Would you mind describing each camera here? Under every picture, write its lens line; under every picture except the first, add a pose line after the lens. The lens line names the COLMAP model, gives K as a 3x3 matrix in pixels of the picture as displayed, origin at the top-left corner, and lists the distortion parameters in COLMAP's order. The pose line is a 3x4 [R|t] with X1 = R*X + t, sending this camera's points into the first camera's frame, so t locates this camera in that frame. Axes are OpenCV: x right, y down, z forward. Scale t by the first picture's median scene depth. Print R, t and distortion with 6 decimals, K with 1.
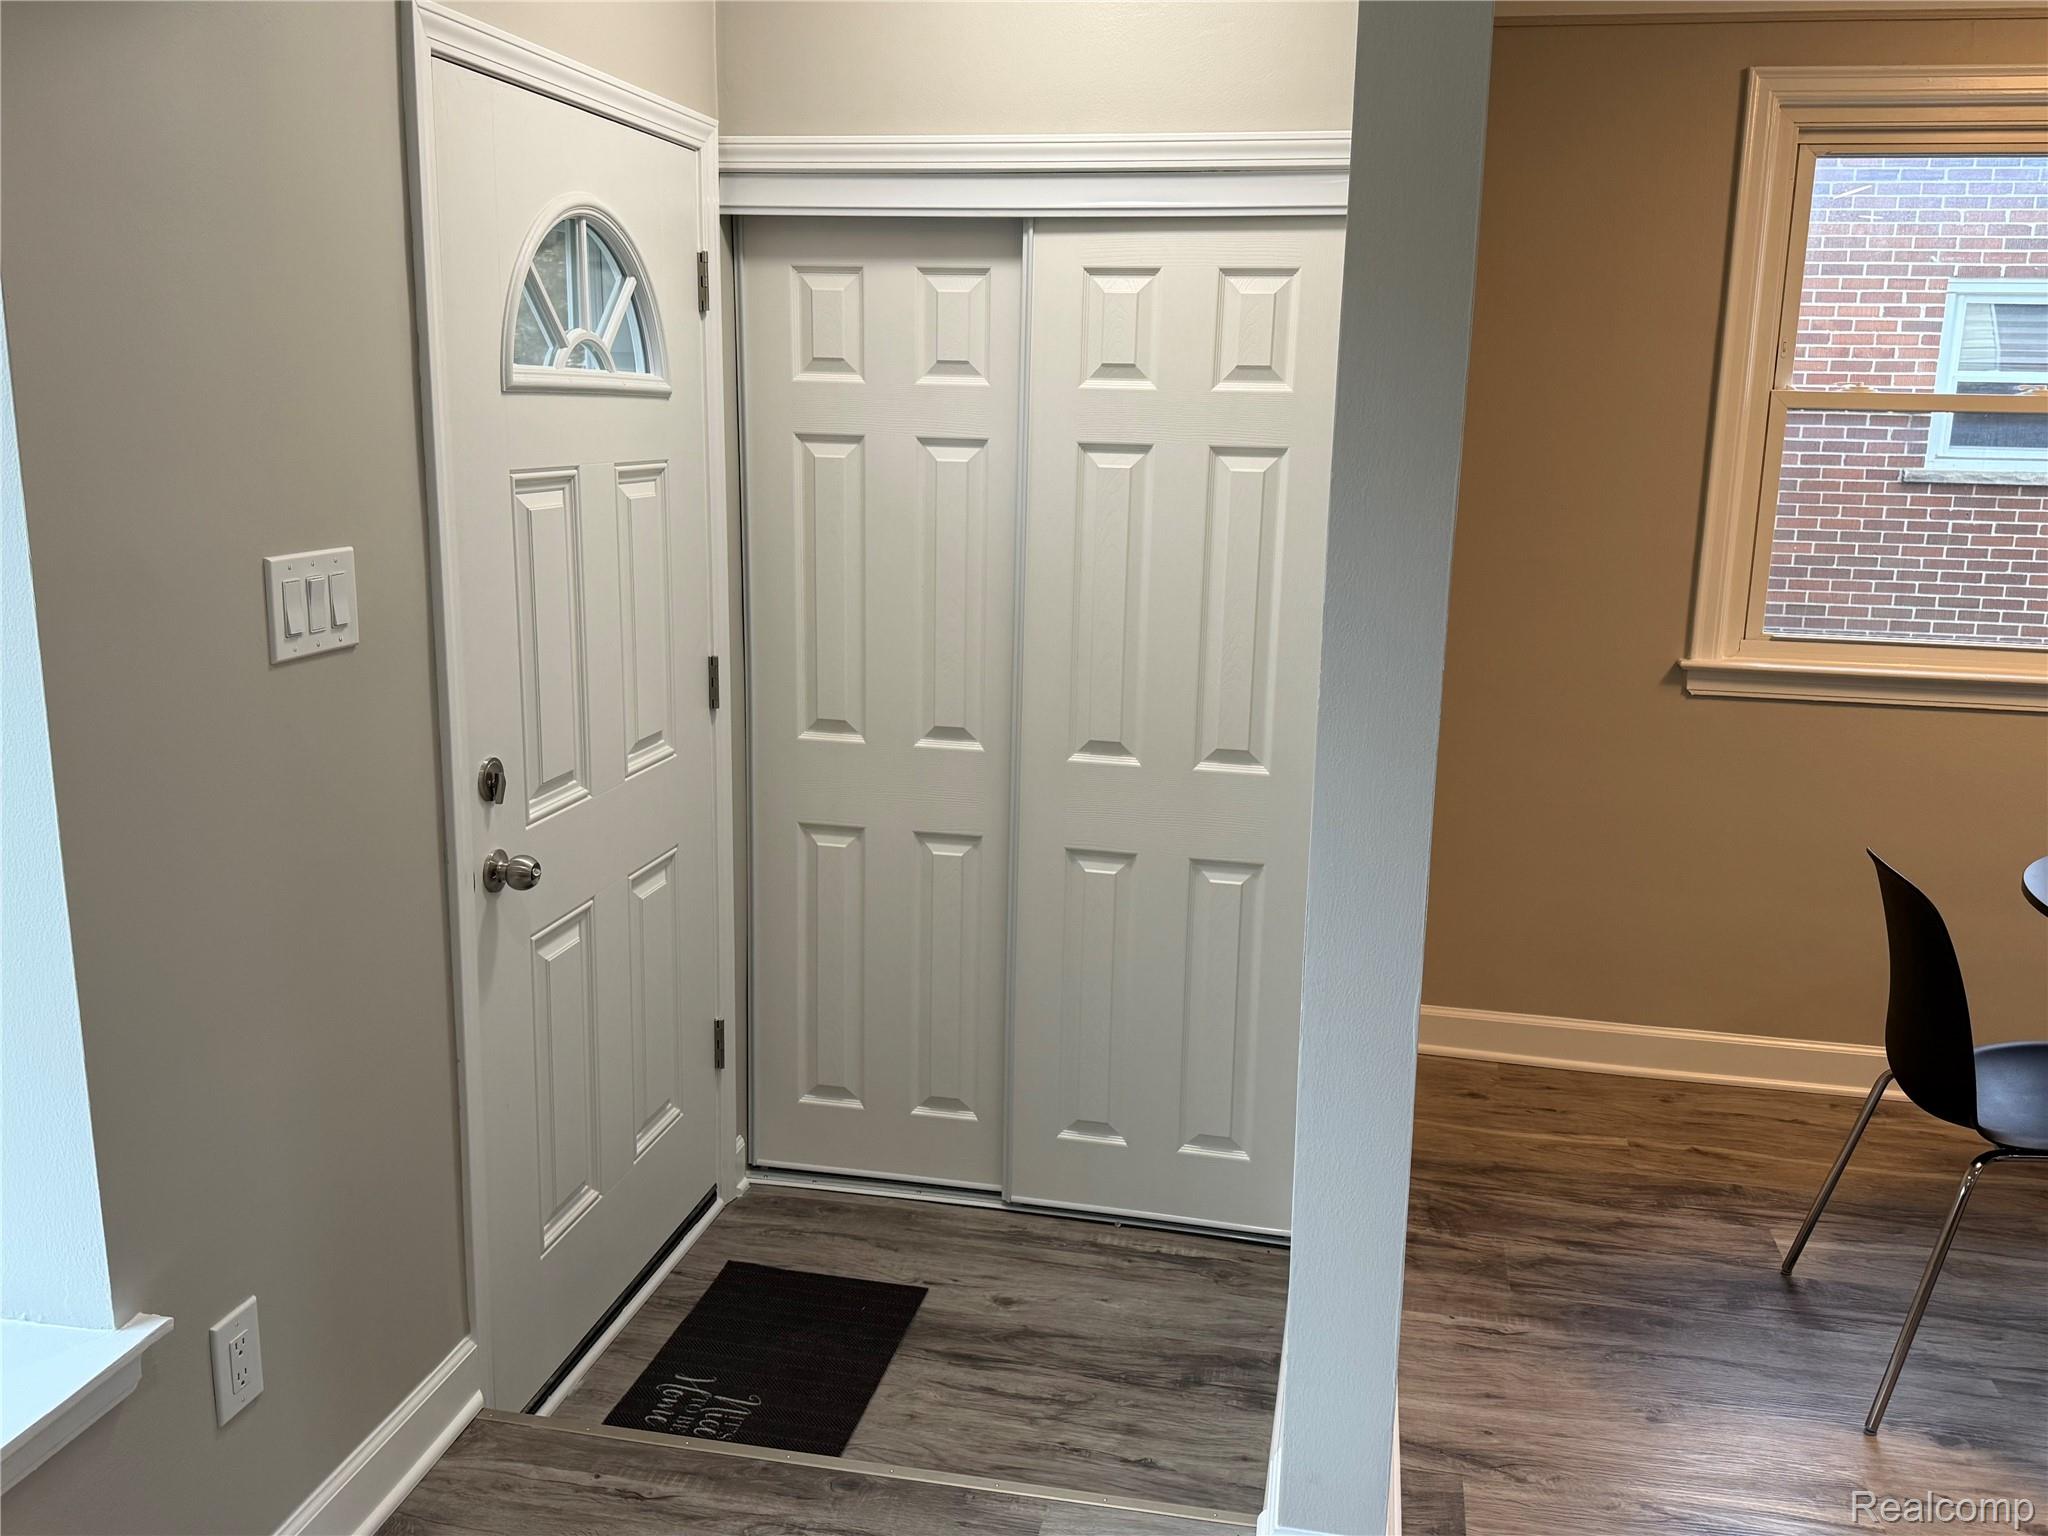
lens RADIAL K [[1731.2, 0, 1023.3], [0, 1731.2, 776.7], [0, 0, 1]] dist [0.070522, -0.082100]
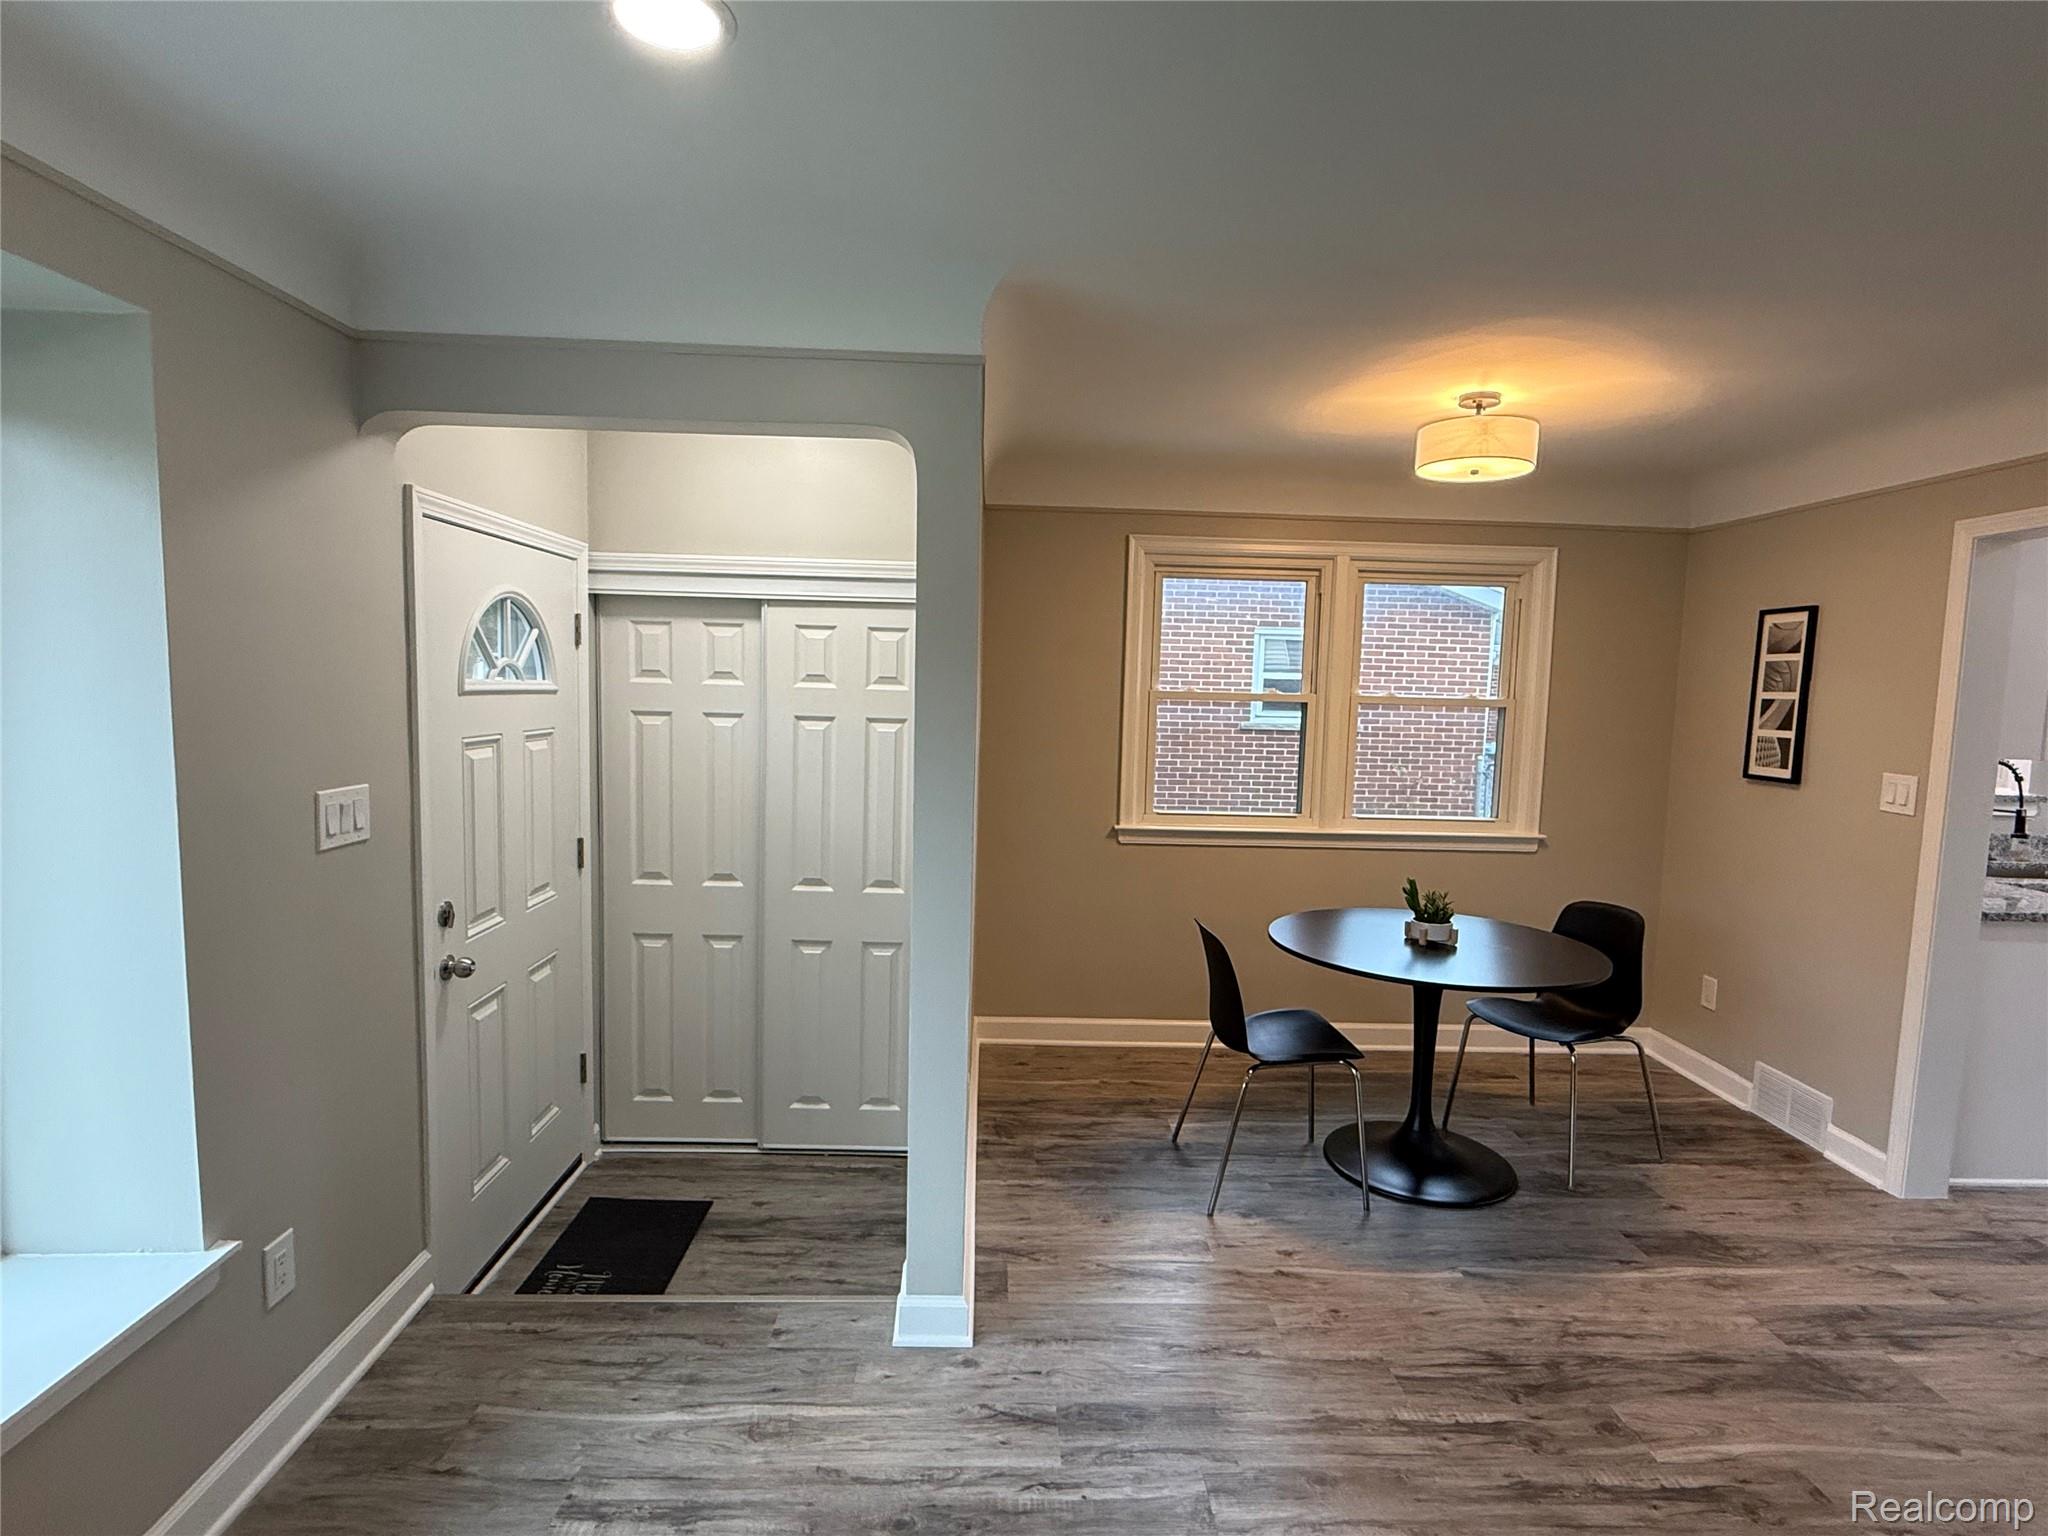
lens RADIAL K [[1032.4, 0, 1022.8], [0, 1032.4, 773.2], [0, 0, 1]] dist [-0.010422, 0.009599]
pose [[0.972686, -0.014834, 0.231652, 0.014029], [0.042701, 0.992360, -0.115753, 0.004686], [-0.228165, 0.122483, 0.965888, -0.110961]]
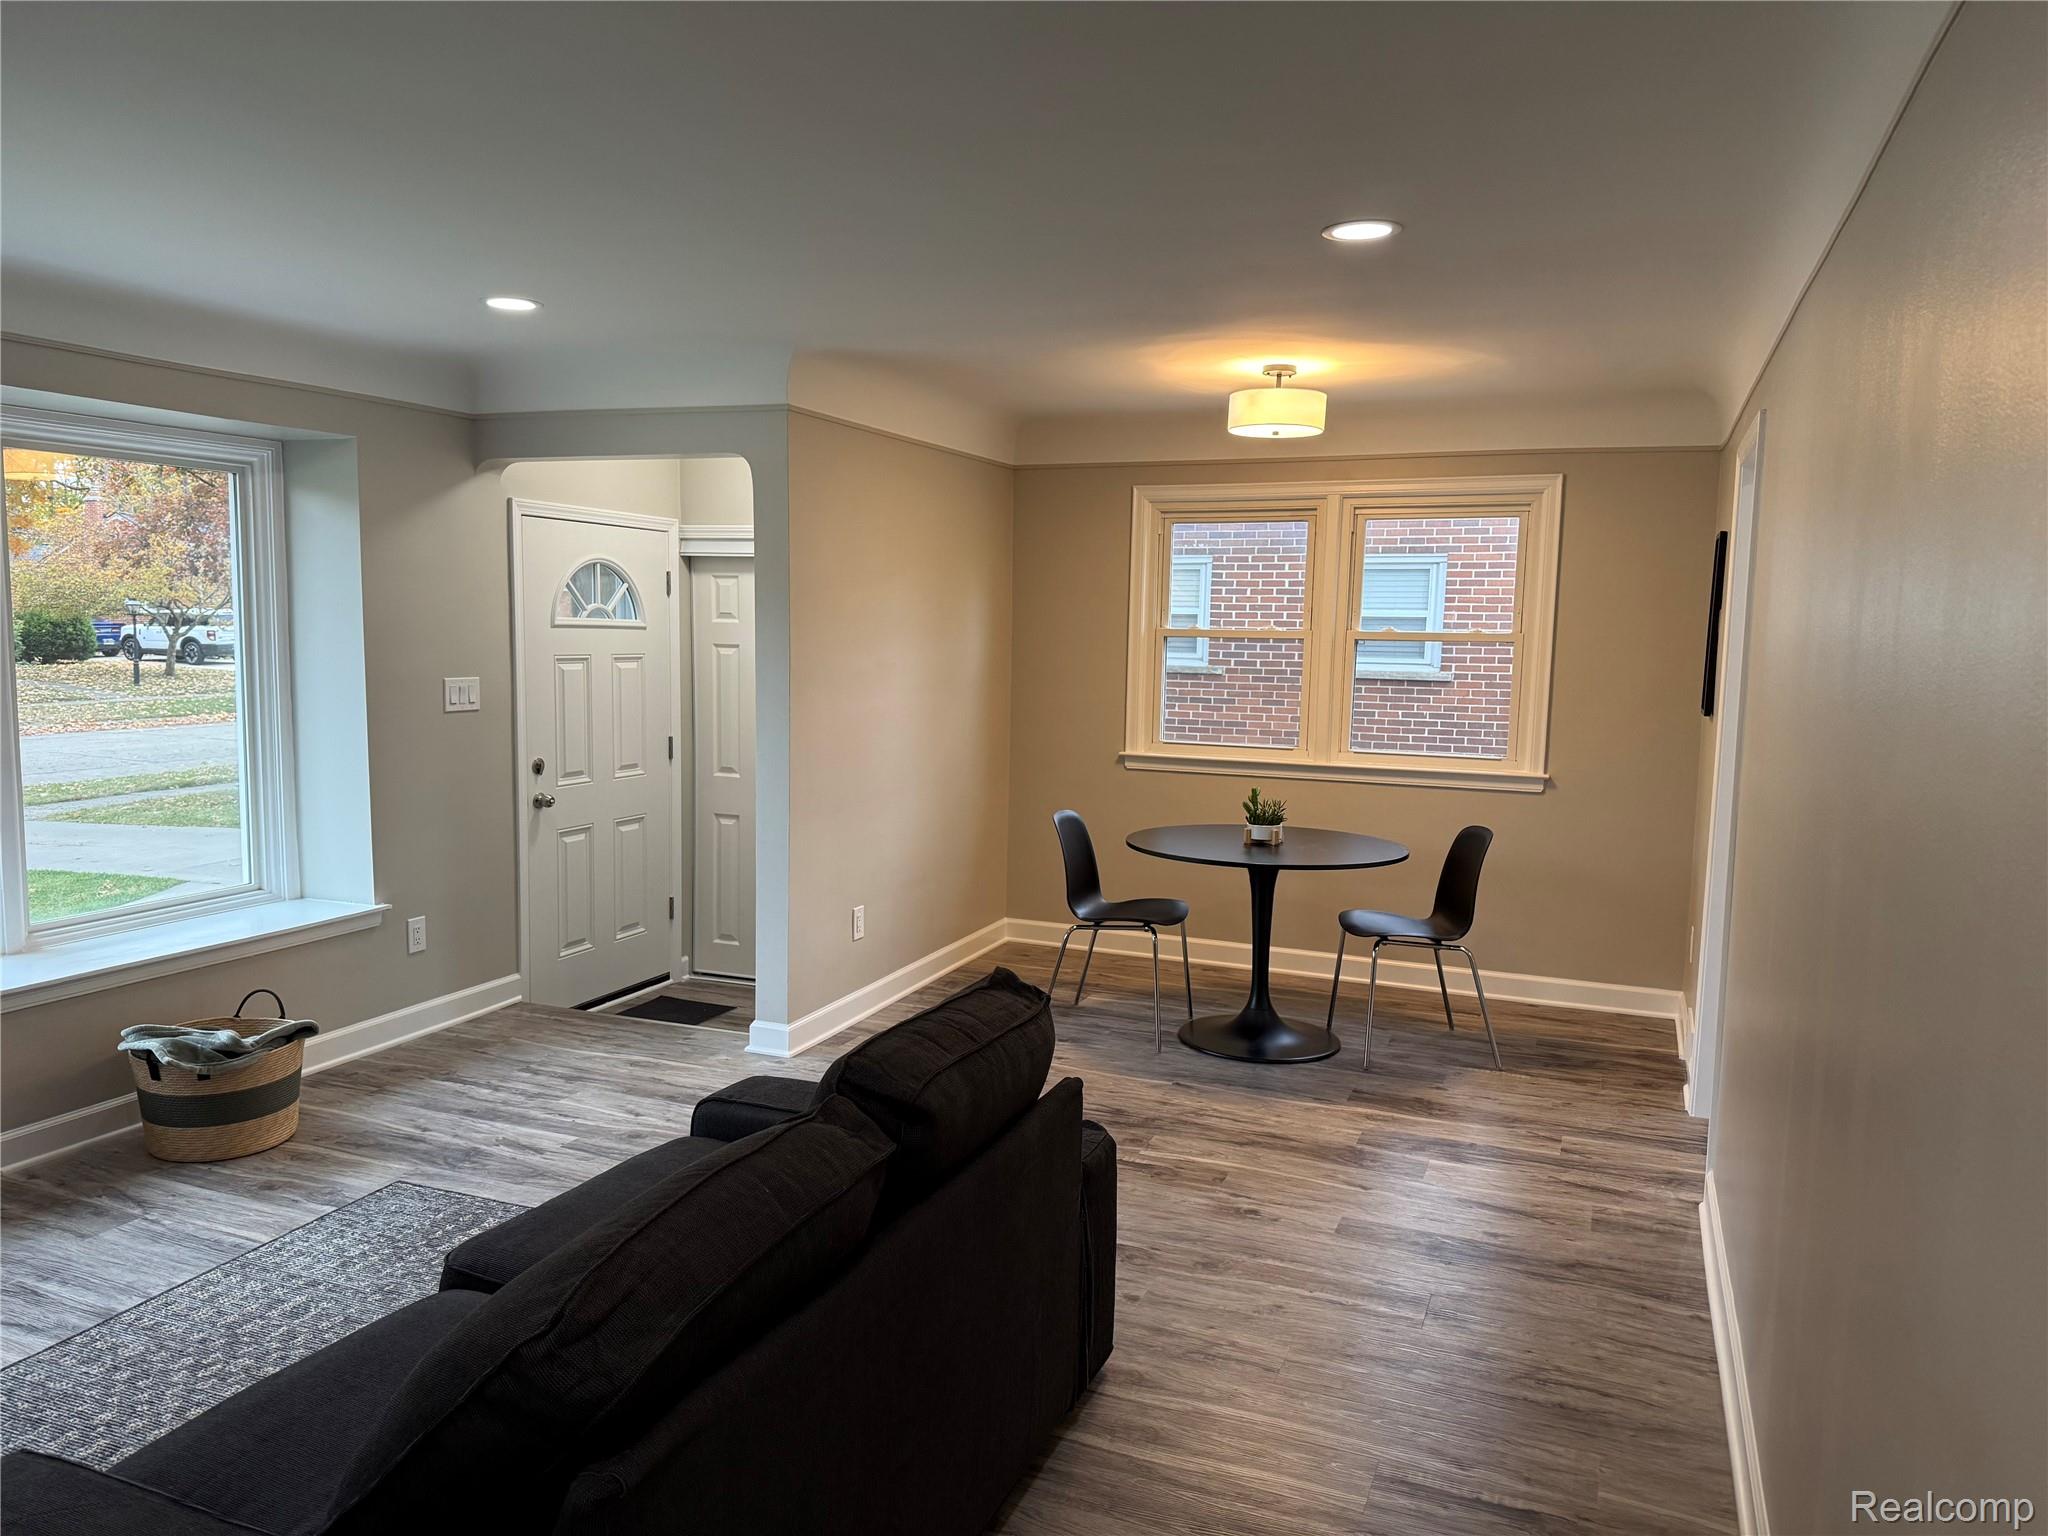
lens RADIAL K [[1429.8, 0, 1027.8], [0, 1429.8, 780.5], [0, 0, 1]] dist [0.067912, -0.002280]
pose [[0.982929, 0.019730, -0.182926, 0.698617], [-0.039438, 0.993718, -0.104730, 0.186522], [0.179710, 0.110157, 0.977532, -0.867379]]
